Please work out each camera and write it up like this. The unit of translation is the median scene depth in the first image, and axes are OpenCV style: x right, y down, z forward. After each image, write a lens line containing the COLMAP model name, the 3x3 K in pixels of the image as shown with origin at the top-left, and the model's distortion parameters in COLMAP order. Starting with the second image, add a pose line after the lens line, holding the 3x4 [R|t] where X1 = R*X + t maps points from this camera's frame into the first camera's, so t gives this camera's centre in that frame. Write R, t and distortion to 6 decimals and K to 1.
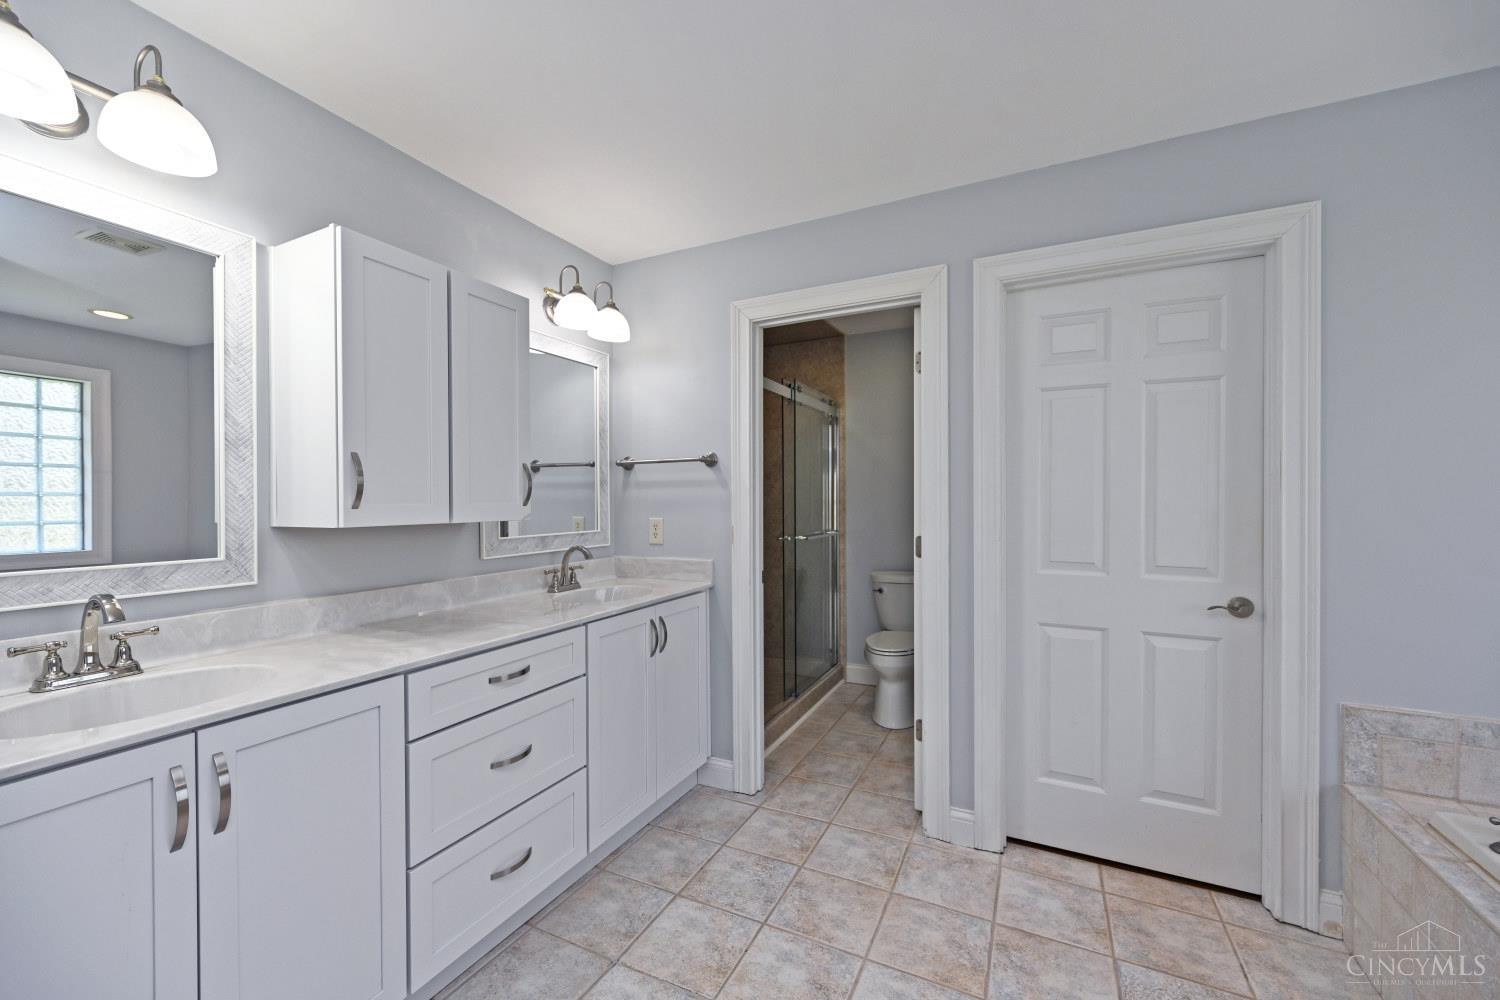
lens RADIAL K [[588.1, 0, 751.2], [0, 588.1, 503.5], [0, 0, 1]] dist [-0.000409, 0.000240]
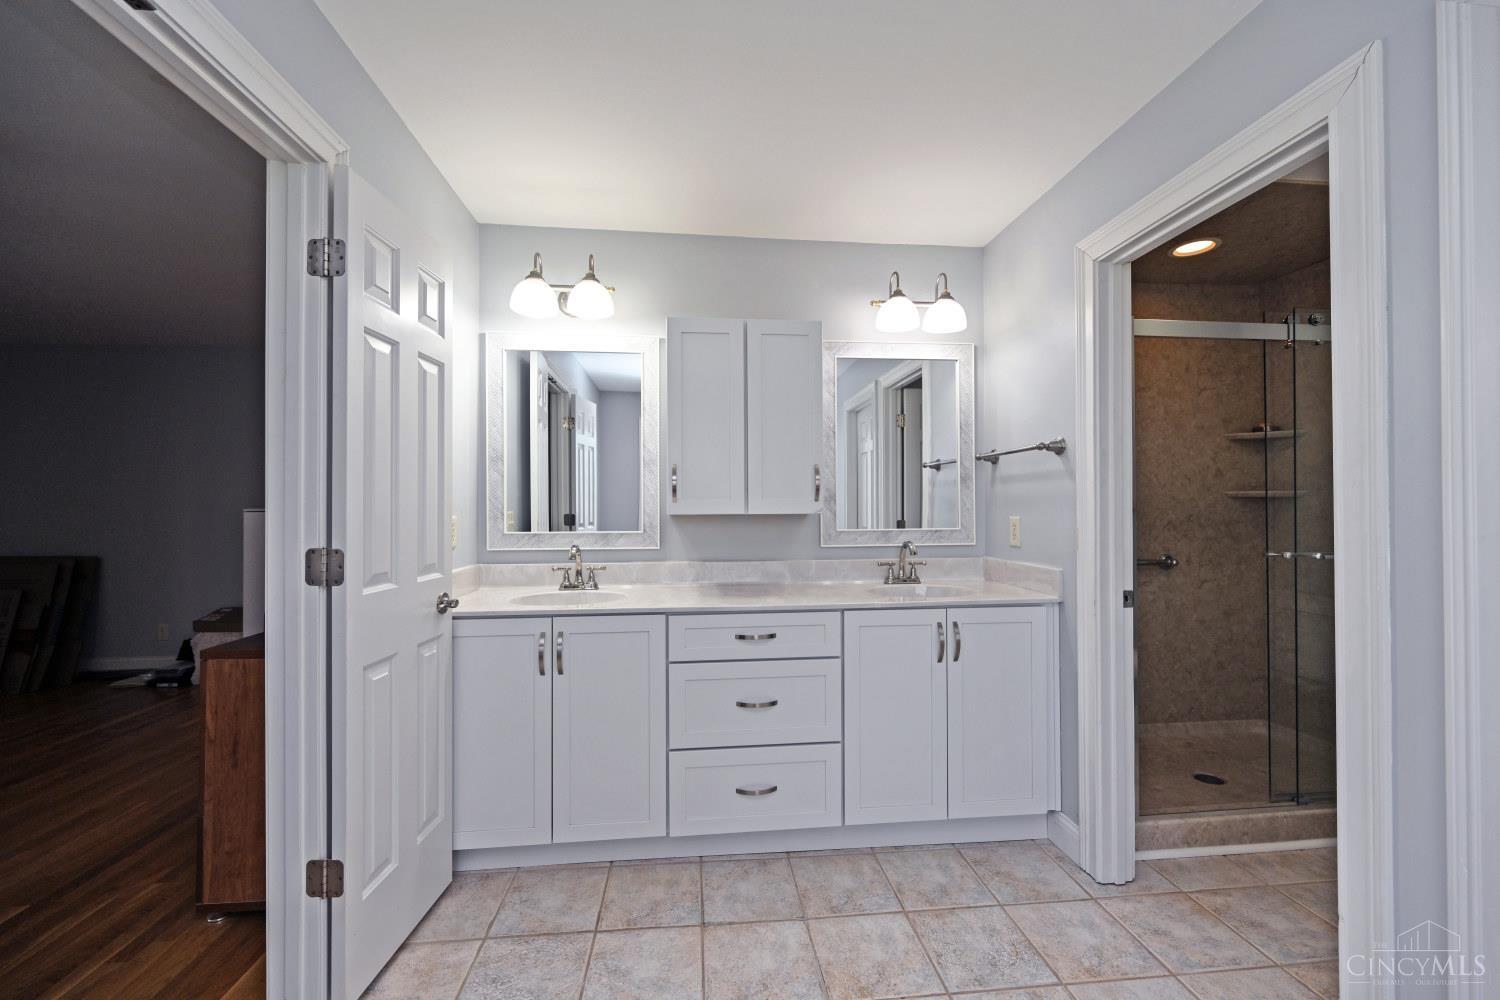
lens RADIAL K [[587.9, 0, 750.0], [0, 587.9, 500.0], [0, 0, 1]] dist [-0.001297, -0.000027]
pose [[0.529847, -0.004922, -0.848079, 0.526847], [-0.002613, 0.999969, -0.007436, 0.010192], [0.848089, 0.006156, 0.529818, 0.273529]]
